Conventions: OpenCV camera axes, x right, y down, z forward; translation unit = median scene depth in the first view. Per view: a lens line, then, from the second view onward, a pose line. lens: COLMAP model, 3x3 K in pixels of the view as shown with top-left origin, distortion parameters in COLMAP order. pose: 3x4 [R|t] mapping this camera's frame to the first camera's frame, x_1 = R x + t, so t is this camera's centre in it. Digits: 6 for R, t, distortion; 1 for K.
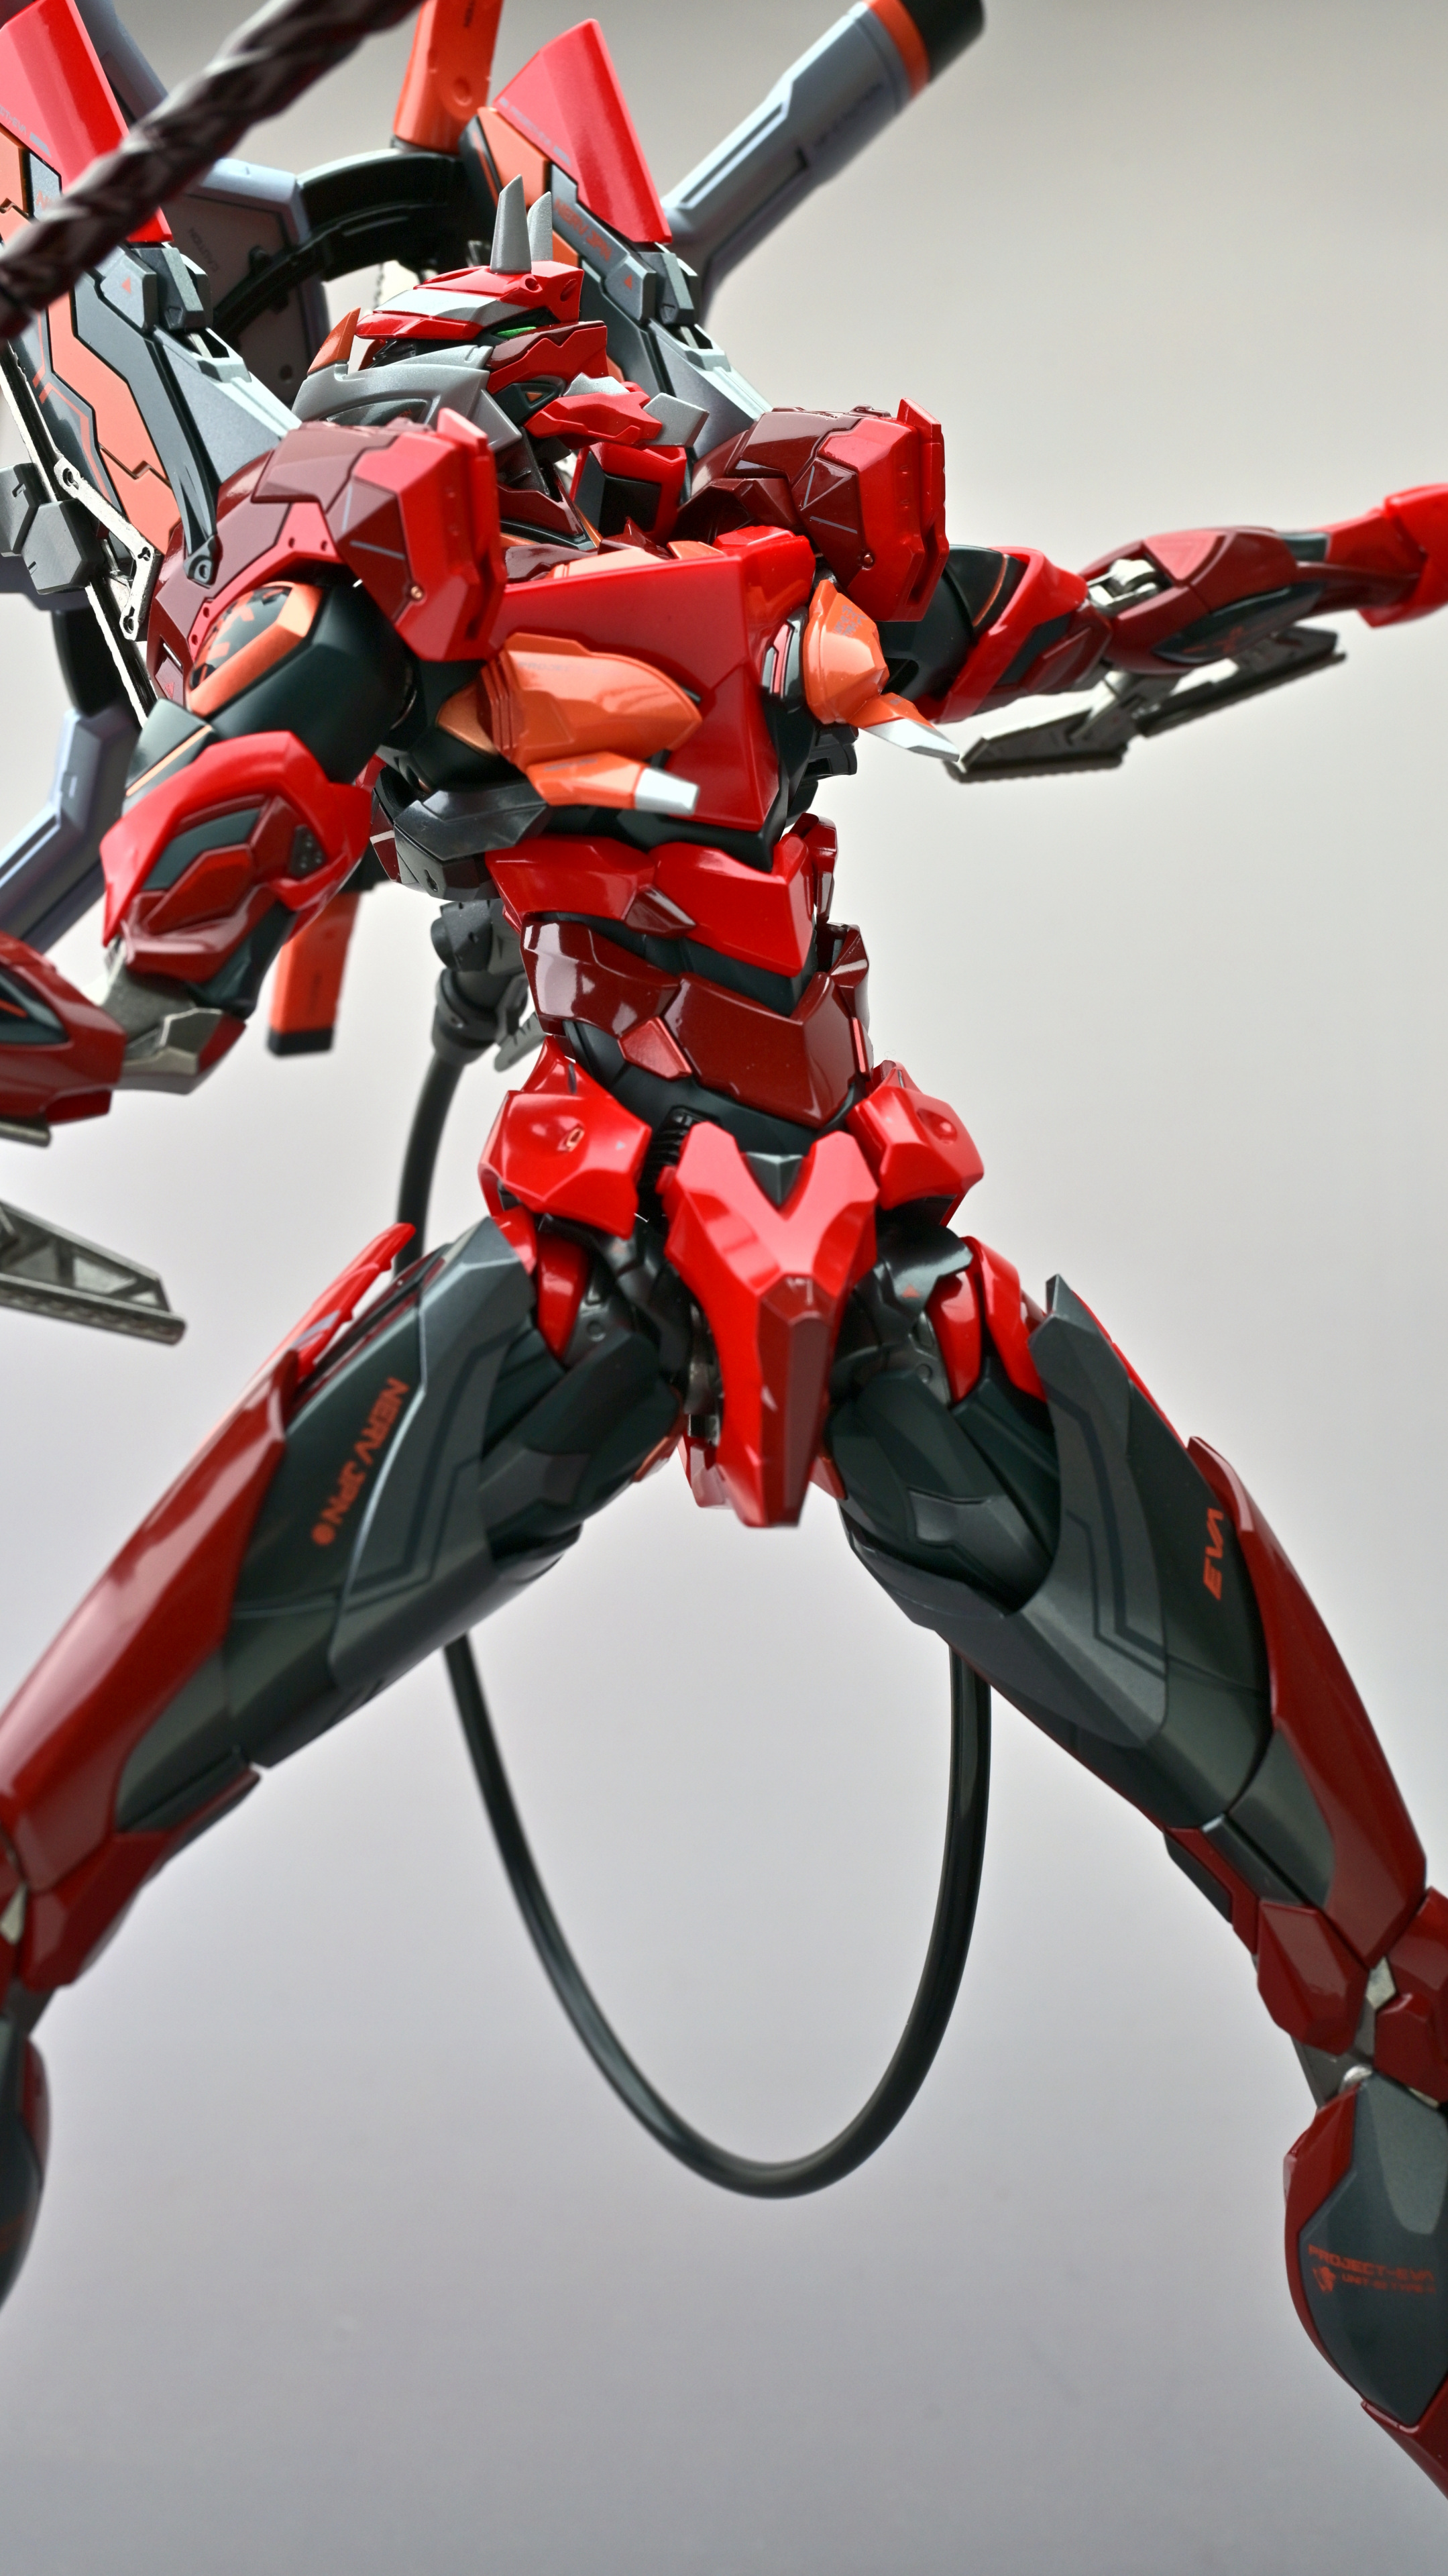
lens RADIAL K [[2942.5, 0, 647.4], [0, 2942.5, 1287.0], [0, 0, 1]] dist [0.011189, 0.009352]
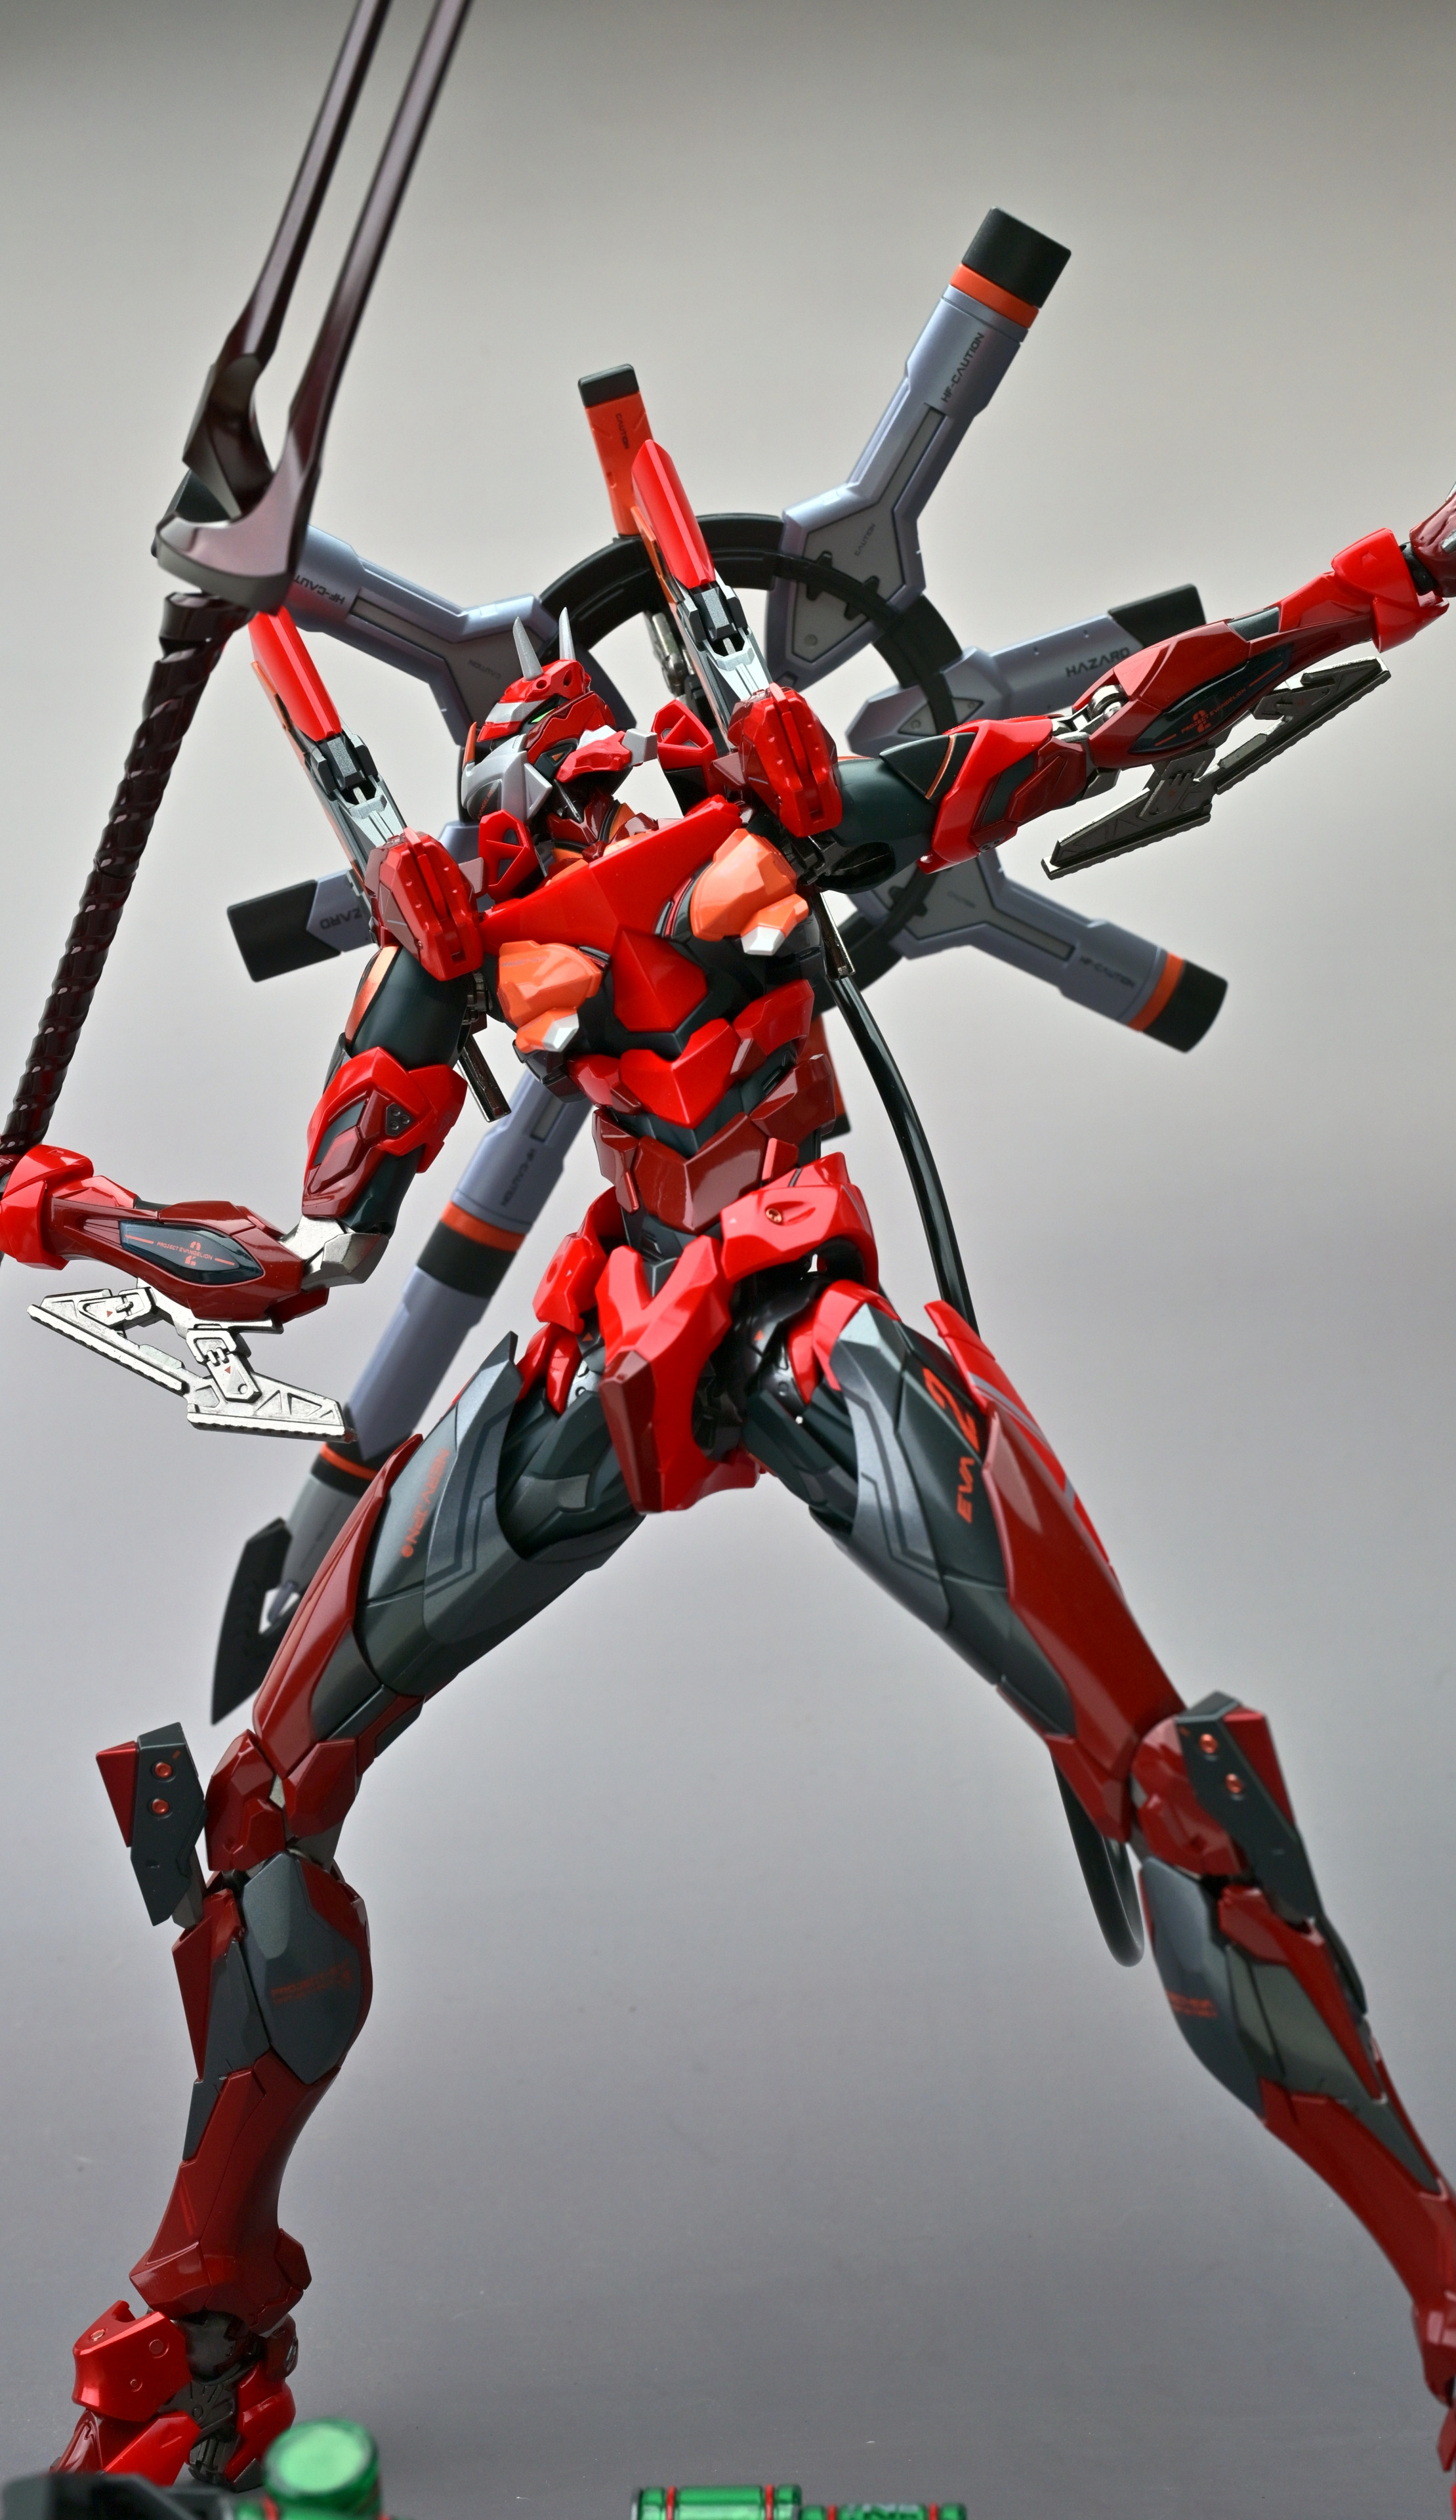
lens RADIAL K [[2940.5, 0, 728.0], [0, 2940.5, 1260.0], [0, 0, 1]] dist [-0.003560, 0.008230]
pose [[0.791512, -0.159539, -0.589962, 0.864982], [0.182906, 0.982919, -0.020410, -0.008000], [0.583141, -0.091752, 0.807173, -0.167502]]
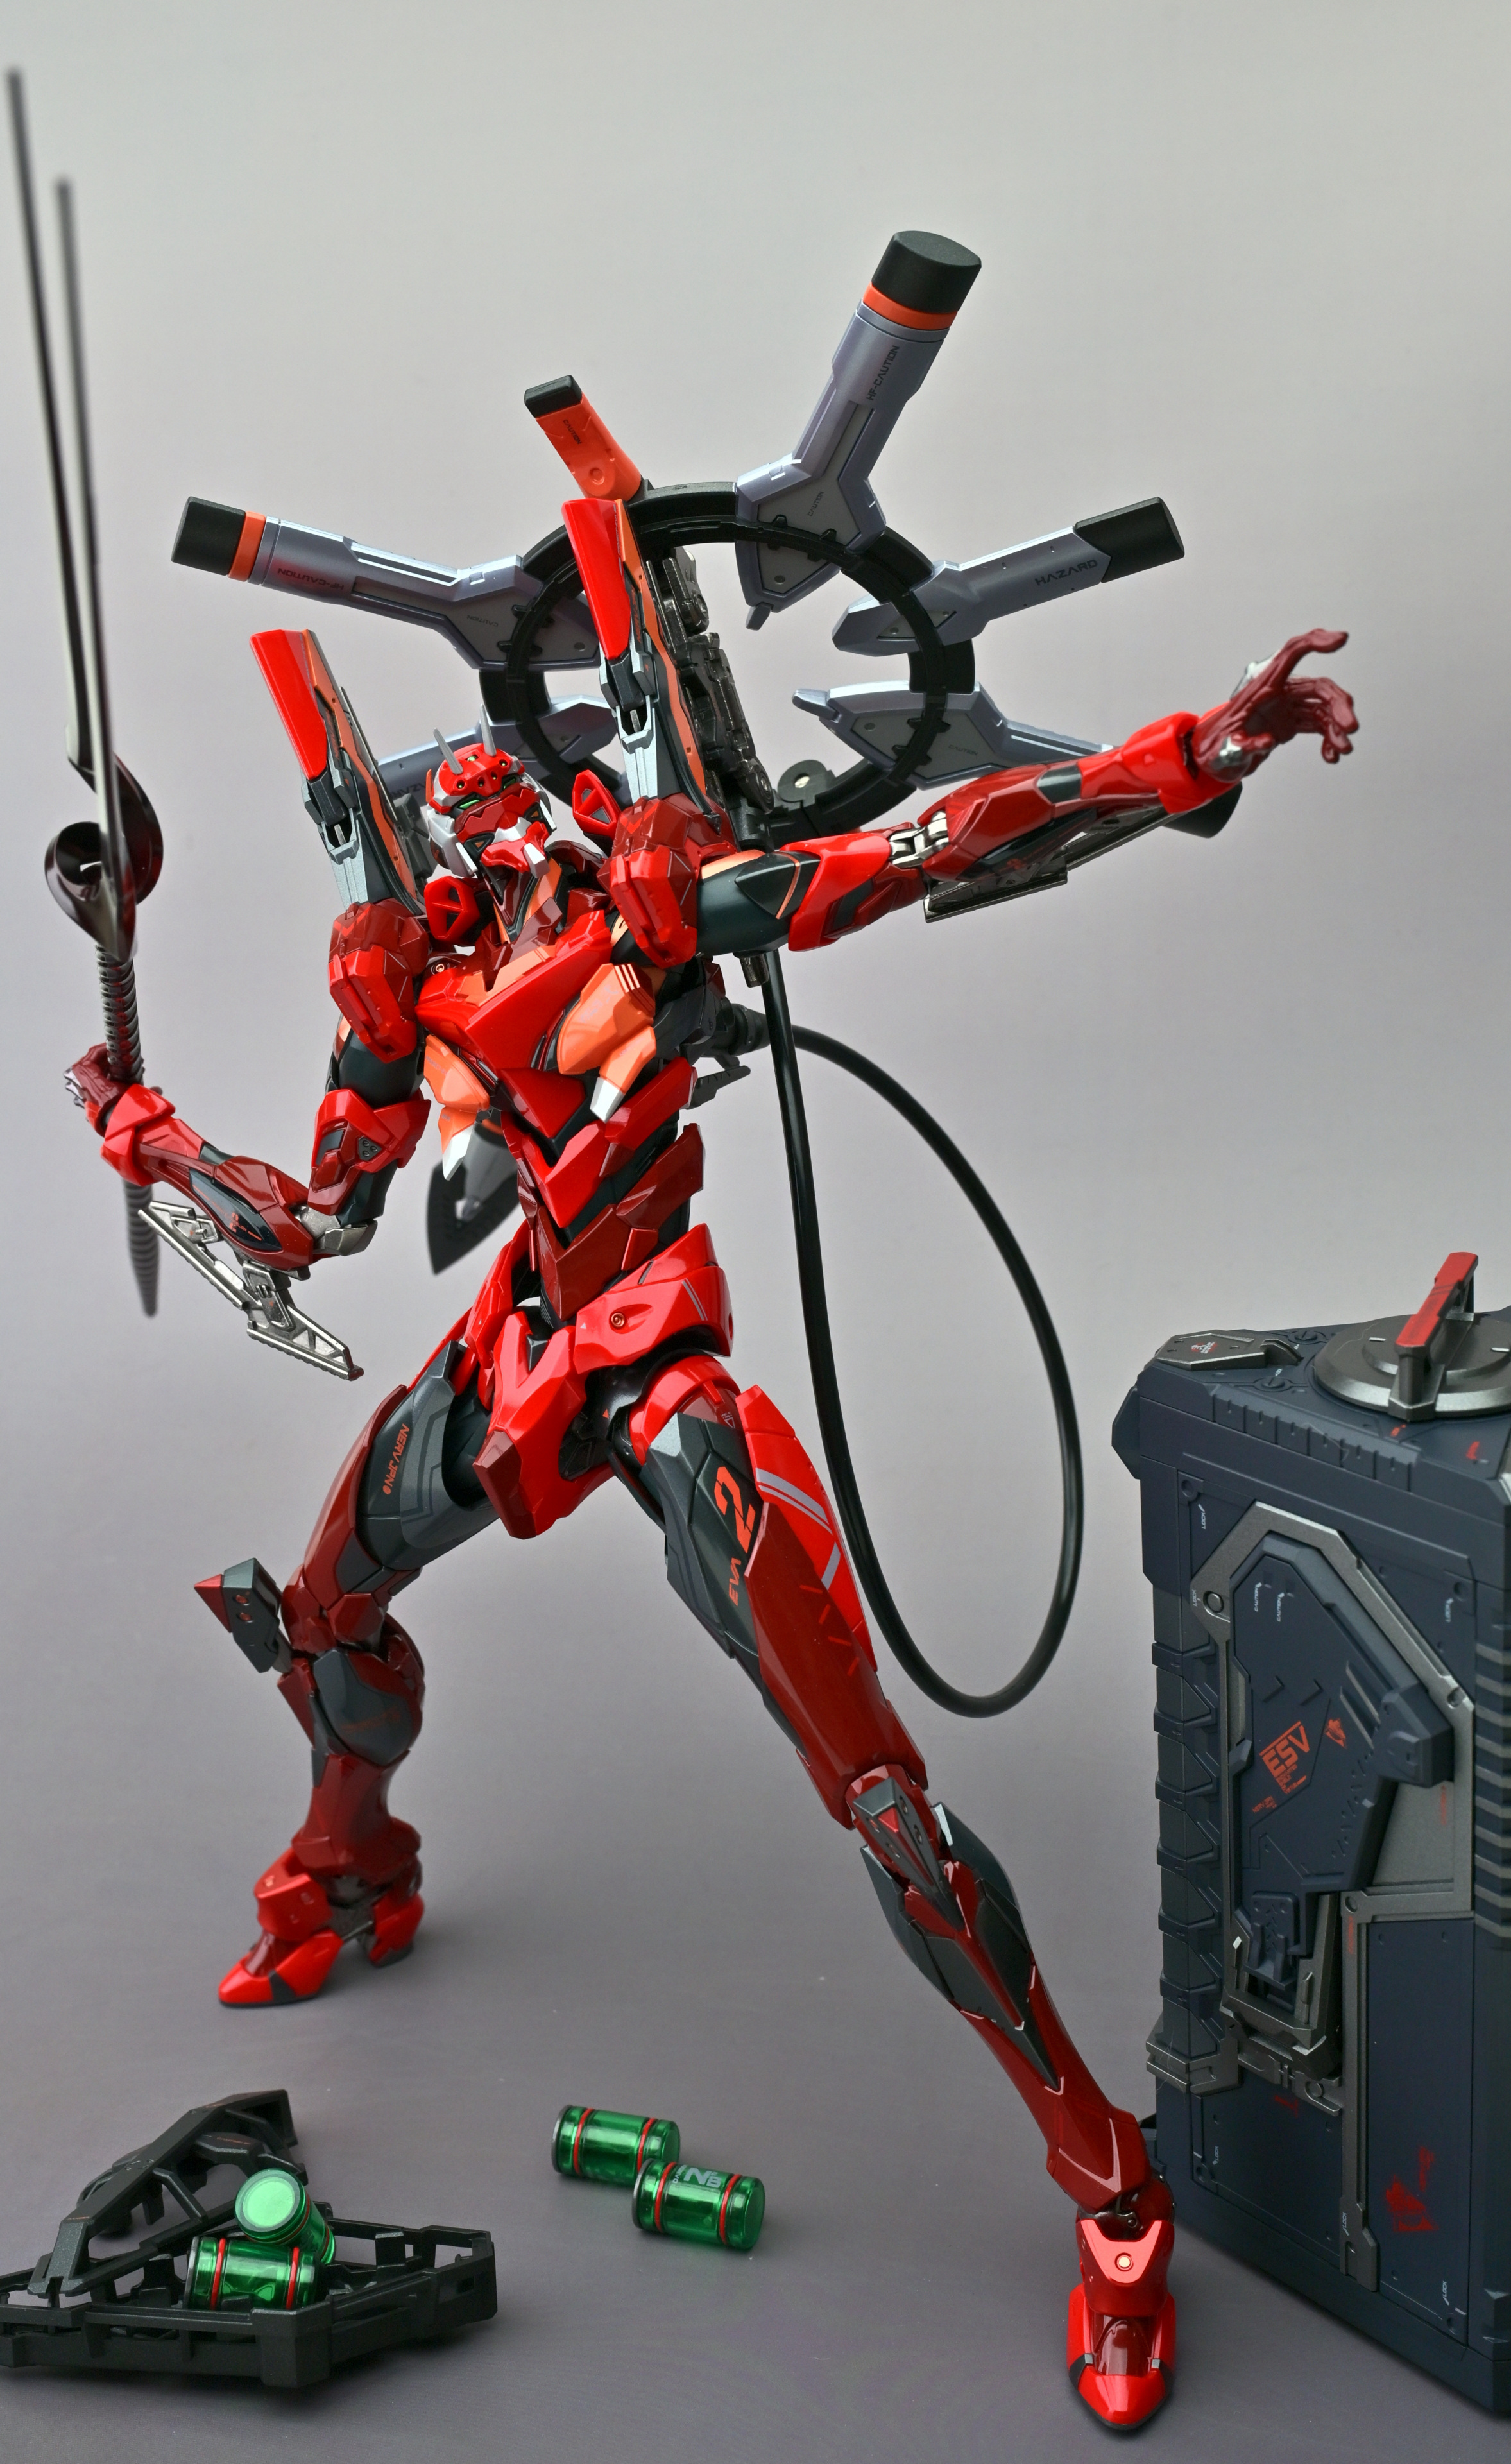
lens RADIAL K [[3045.6, 0, 766.3], [0, 3045.6, 1187.6], [0, 0, 1]] dist [0.010040, -0.027988]
pose [[0.607243, 0.189672, -0.771544, 1.468948], [0.221612, 0.892112, 0.393731, -0.786352], [0.762984, -0.410074, 0.499695, 0.162678]]
